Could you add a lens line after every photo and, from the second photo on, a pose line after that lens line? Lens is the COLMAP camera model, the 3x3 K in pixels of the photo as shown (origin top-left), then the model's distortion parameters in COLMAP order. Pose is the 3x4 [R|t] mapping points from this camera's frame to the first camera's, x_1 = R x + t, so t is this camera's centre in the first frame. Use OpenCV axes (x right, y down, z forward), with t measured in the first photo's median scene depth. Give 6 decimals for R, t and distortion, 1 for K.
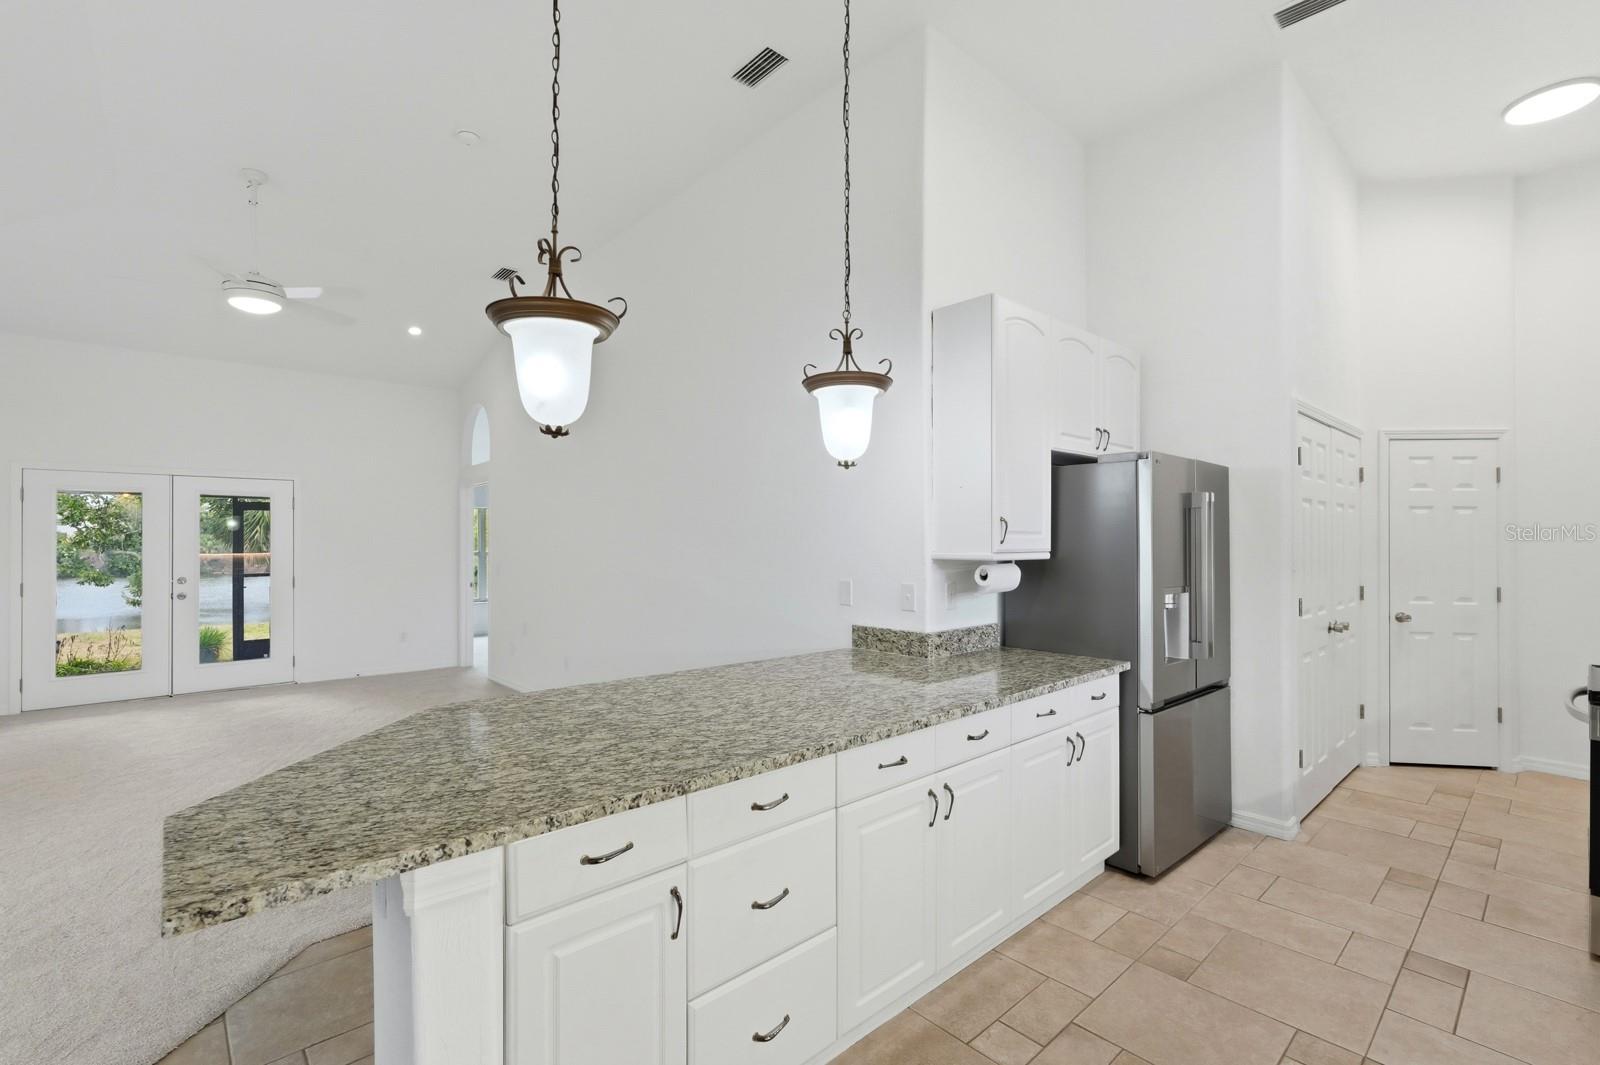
lens RADIAL K [[701.5, 0, 810.0], [0, 701.5, 533.6], [0, 0, 1]] dist [-0.017124, 0.000295]
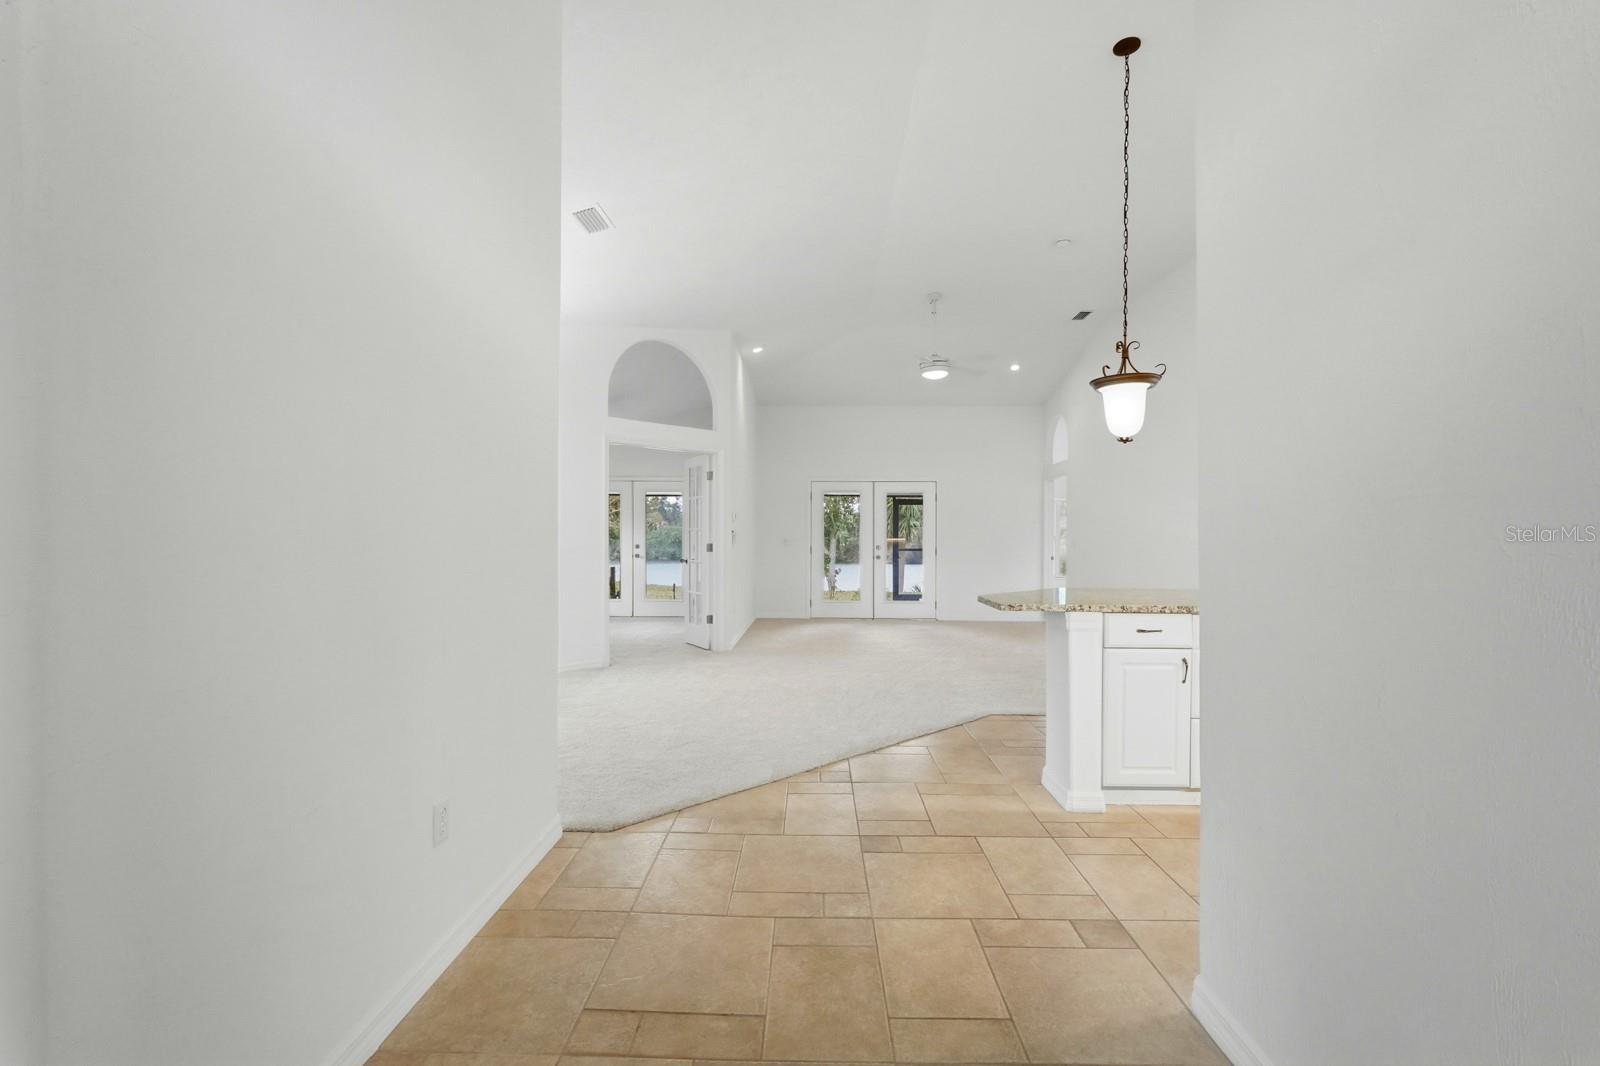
lens RADIAL K [[713.2, 0, 802.1], [0, 713.2, 537.7], [0, 0, 1]] dist [-0.001827, 0.005034]
pose [[0.719817, 0.006567, -0.694132, 0.341210], [-0.001053, 0.999964, 0.008369, 0.101714], [0.694163, -0.005293, 0.719799, -0.978726]]
